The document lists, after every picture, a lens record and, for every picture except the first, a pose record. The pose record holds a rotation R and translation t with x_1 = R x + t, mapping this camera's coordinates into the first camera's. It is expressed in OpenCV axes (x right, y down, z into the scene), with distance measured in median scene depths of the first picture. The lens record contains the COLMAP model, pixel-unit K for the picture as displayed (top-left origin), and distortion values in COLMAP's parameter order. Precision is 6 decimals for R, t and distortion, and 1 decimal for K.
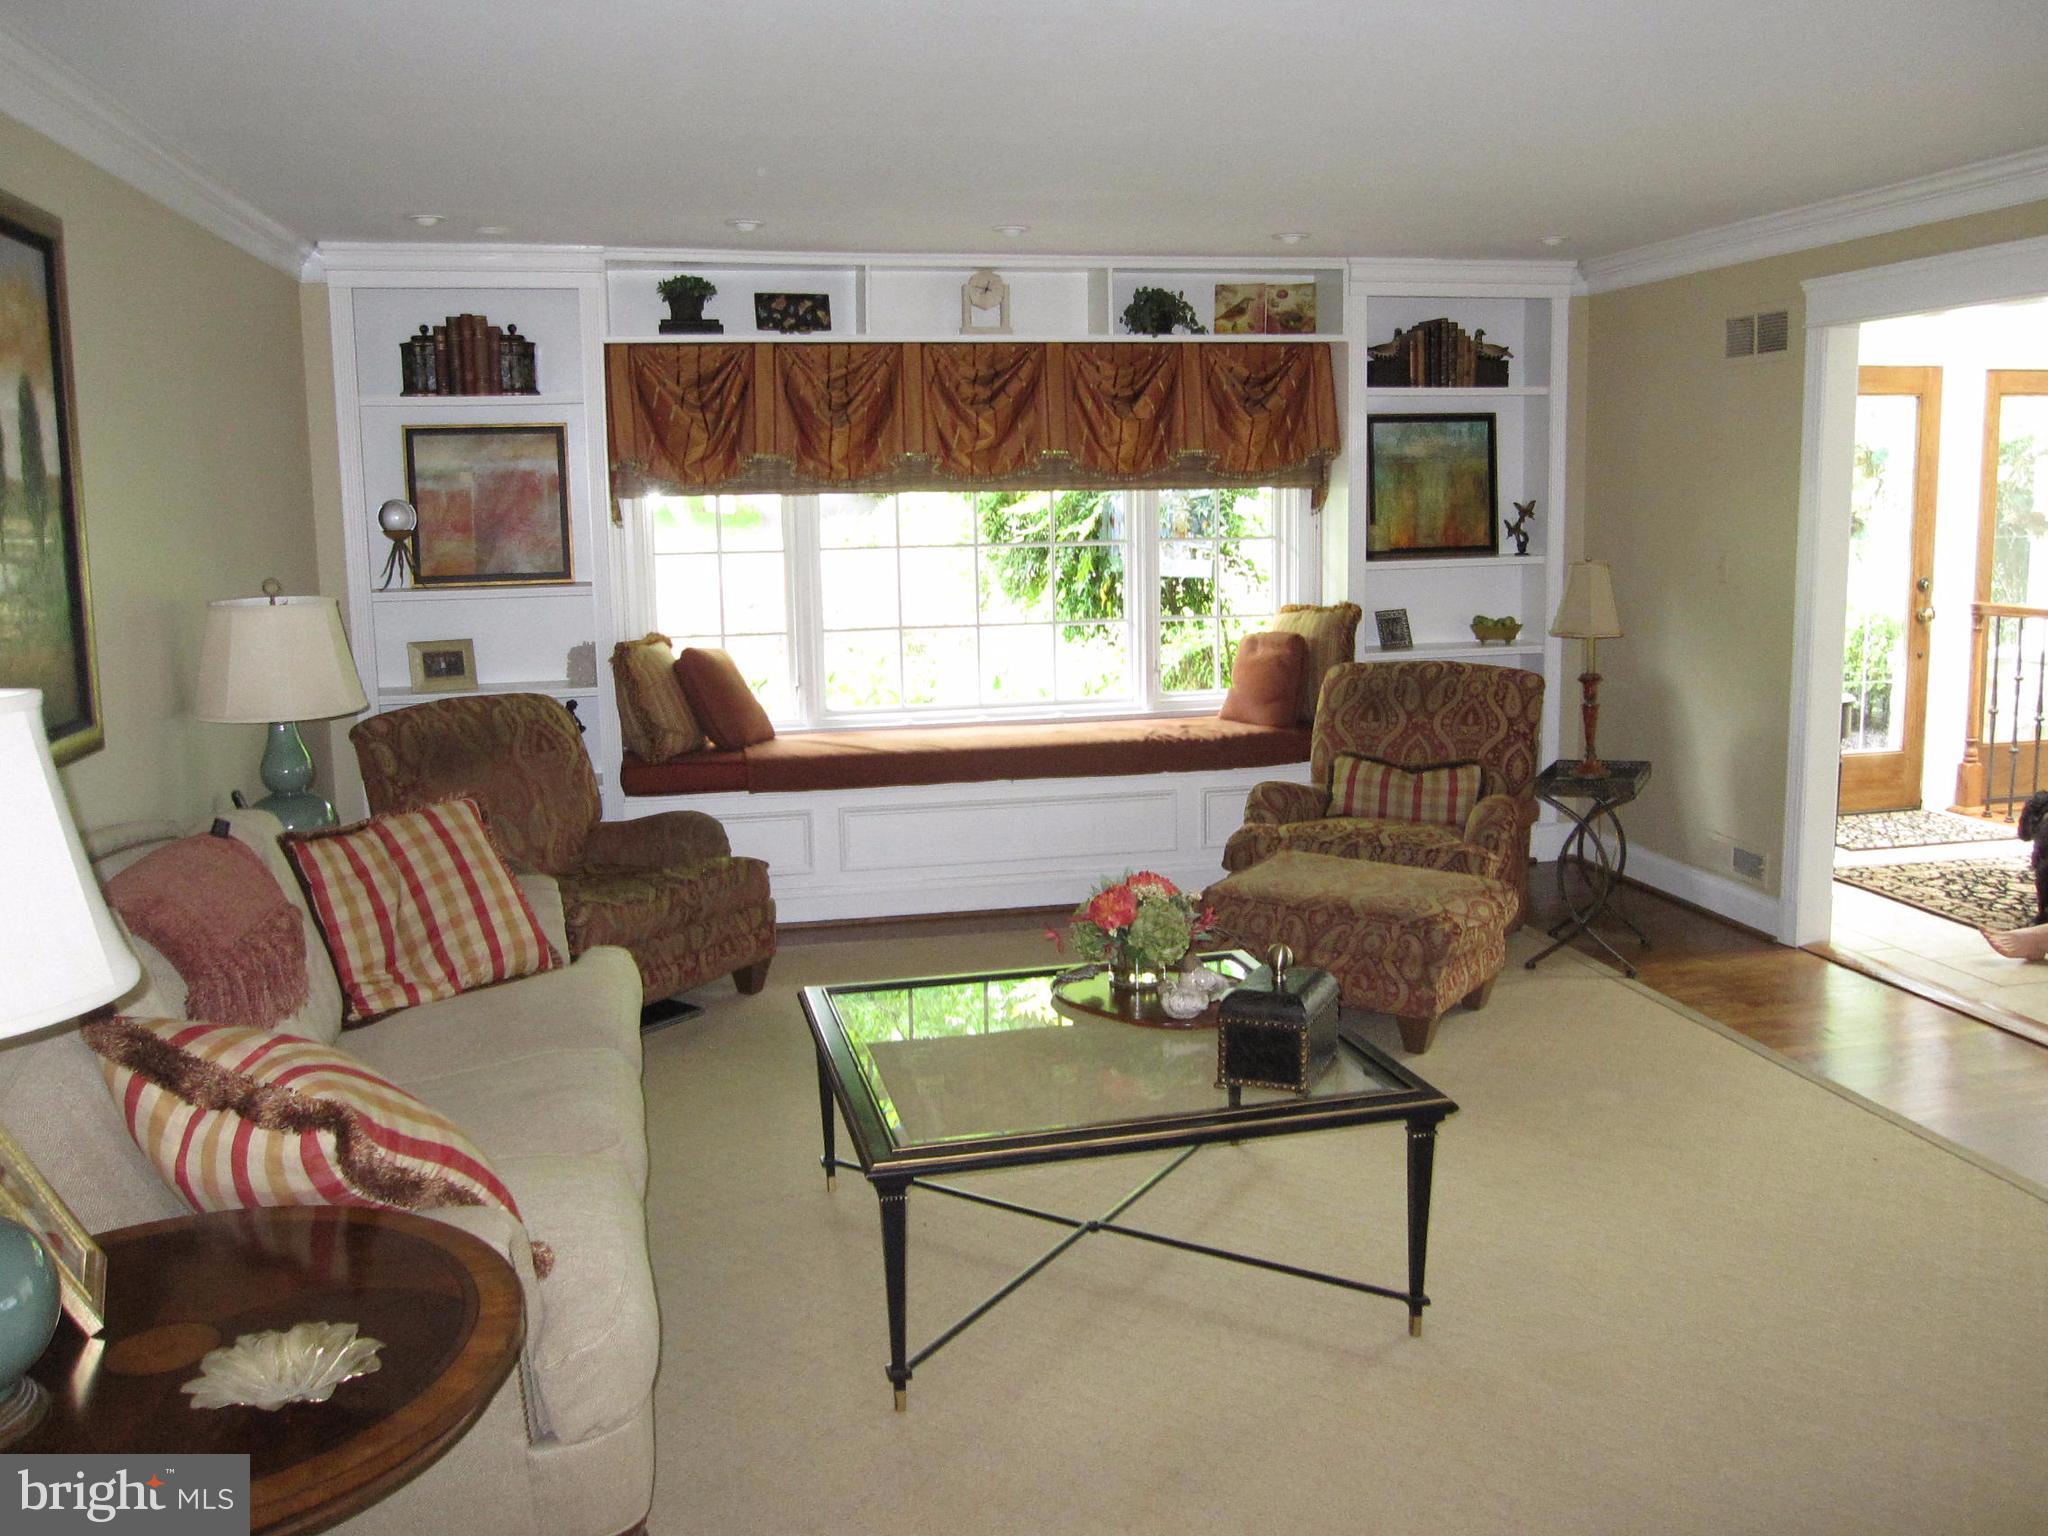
lens RADIAL K [[1696.7, 0, 1023.3], [0, 1696.7, 768.7], [0, 0, 1]] dist [-0.062380, 0.021066]
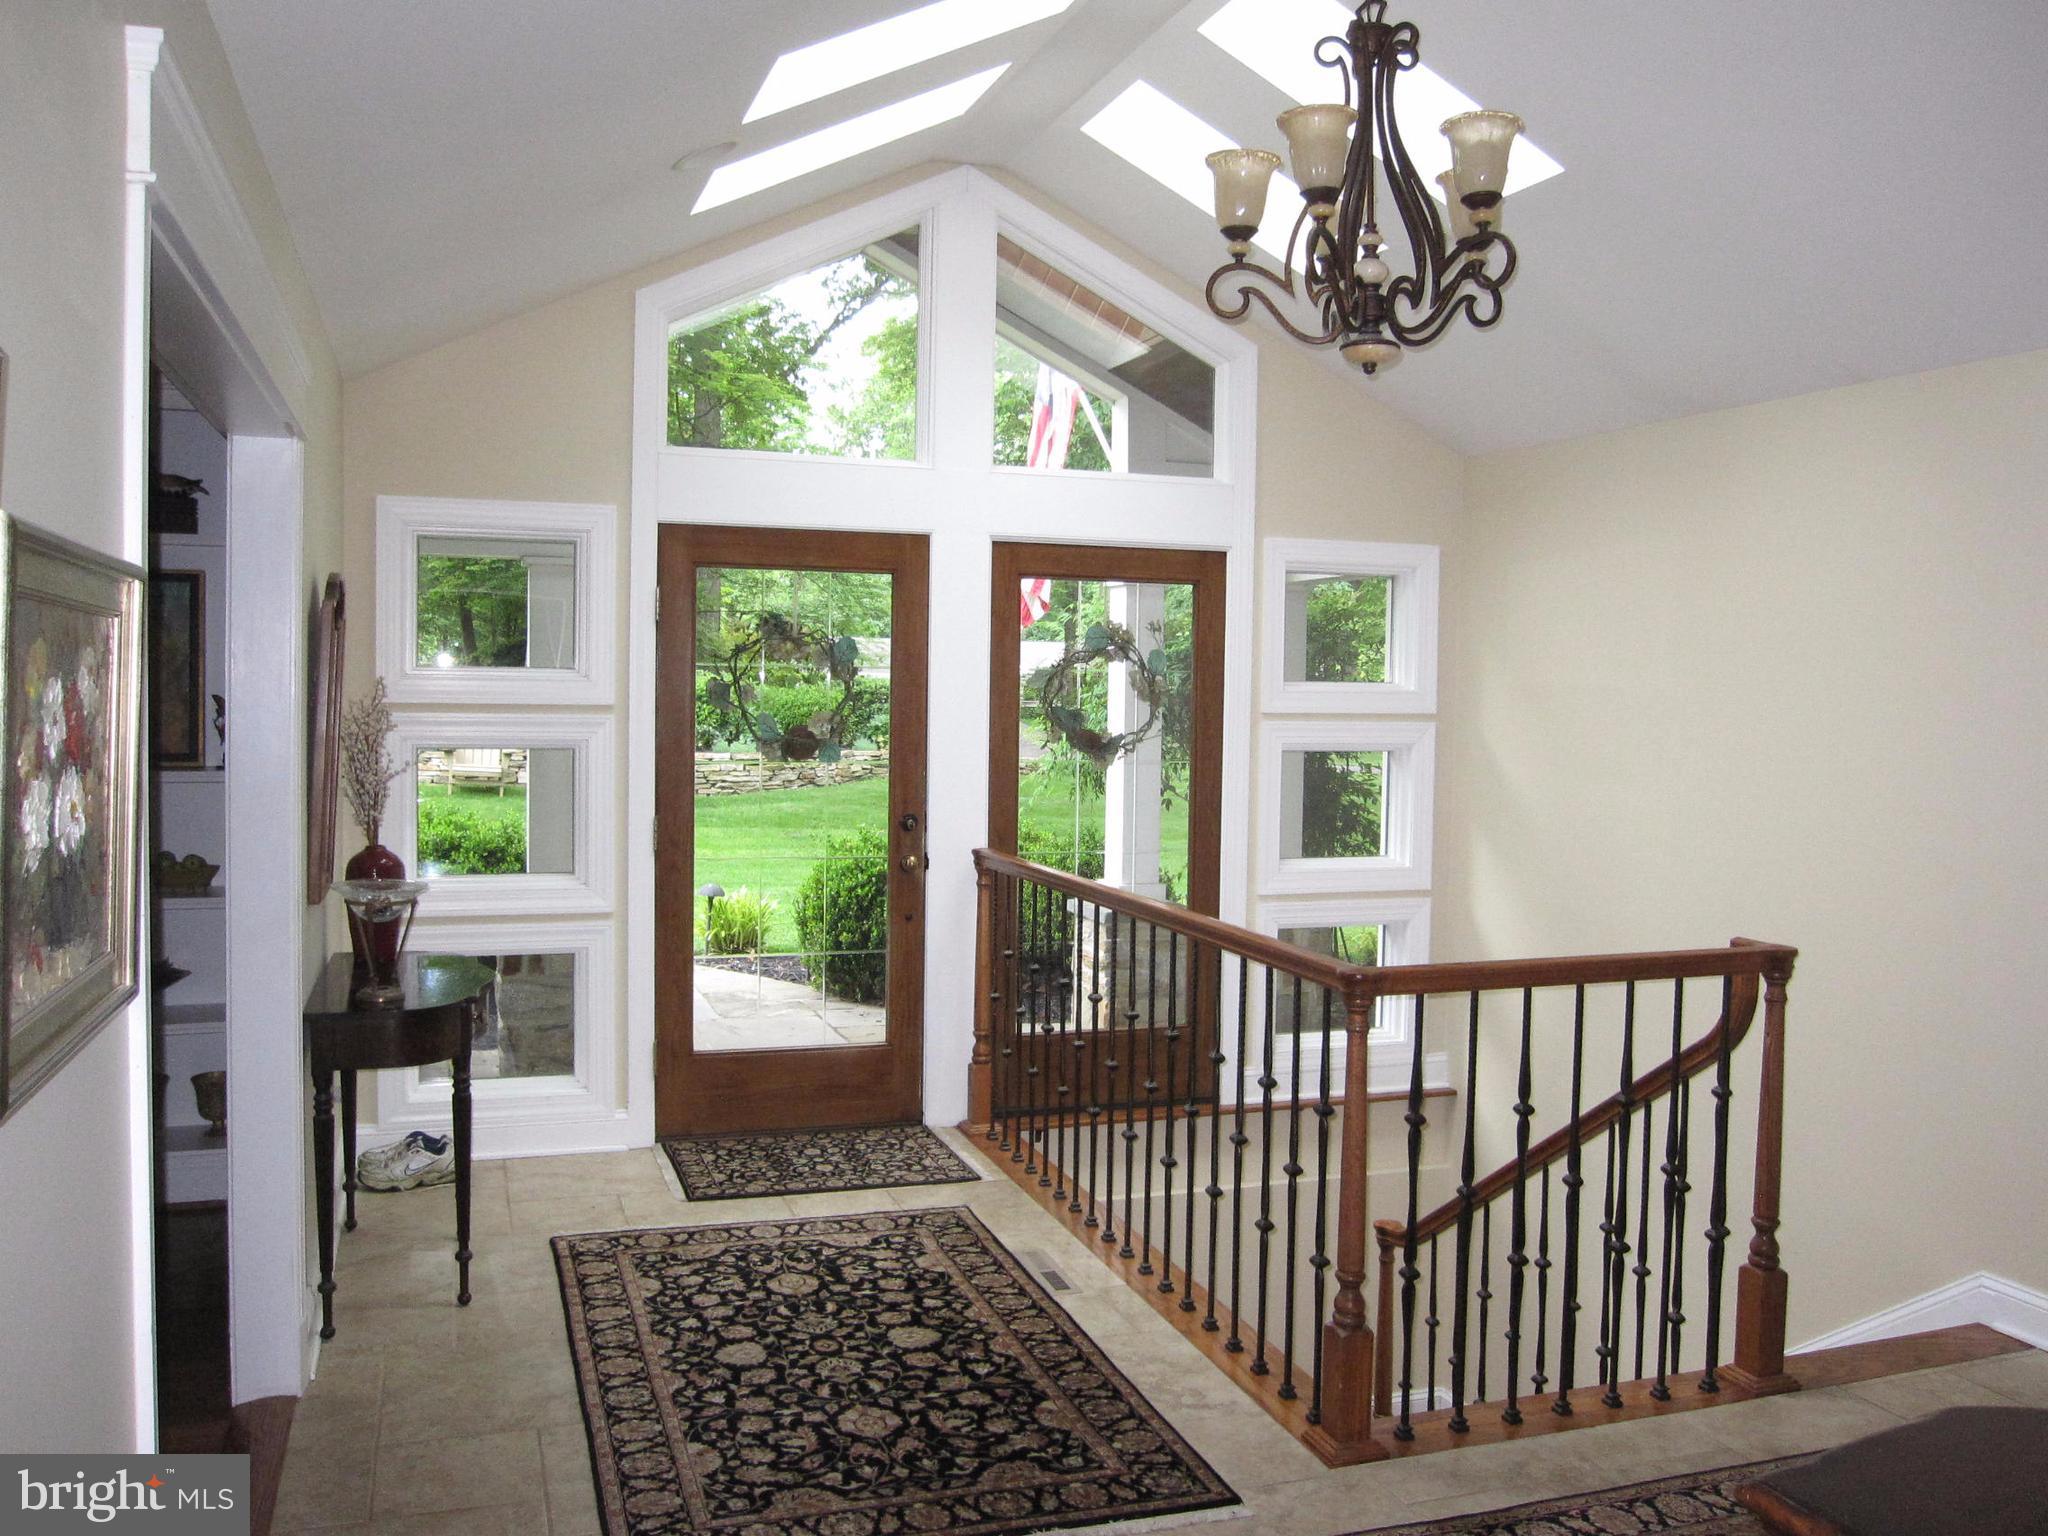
lens RADIAL K [[1696.7, 0, 1026.4], [0, 1696.7, 758.7], [0, 0, 1]] dist [-0.062380, 0.021066]
pose [[0.994489, 0.037709, 0.097827, 0.514773], [-0.026639, 0.993340, -0.112098, -0.055134], [-0.101403, 0.108874, 0.988870, 0.242798]]
